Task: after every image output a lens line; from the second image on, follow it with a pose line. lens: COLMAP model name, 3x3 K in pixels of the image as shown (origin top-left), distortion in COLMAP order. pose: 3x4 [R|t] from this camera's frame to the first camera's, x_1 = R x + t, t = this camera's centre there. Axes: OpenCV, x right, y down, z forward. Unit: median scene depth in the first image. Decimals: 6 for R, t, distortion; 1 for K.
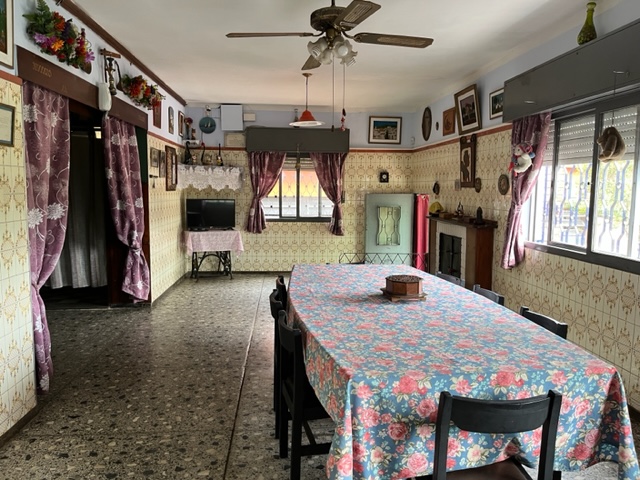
lens RADIAL K [[503.1, 0, 320.0], [0, 503.1, 241.4], [0, 0, 1]] dist [0.015319, -0.010522]
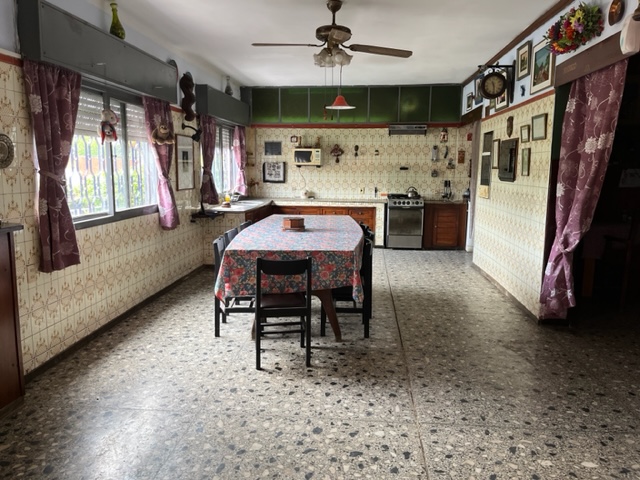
lens RADIAL K [[503.1, 0, 320.5], [0, 503.1, 240.2], [0, 0, 1]] dist [0.015319, -0.010522]
pose [[-0.986190, -0.037549, 0.161307, -0.140193], [0.003770, 0.968619, 0.248522, -0.196984], [-0.165577, 0.245698, -0.955101, 1.912709]]
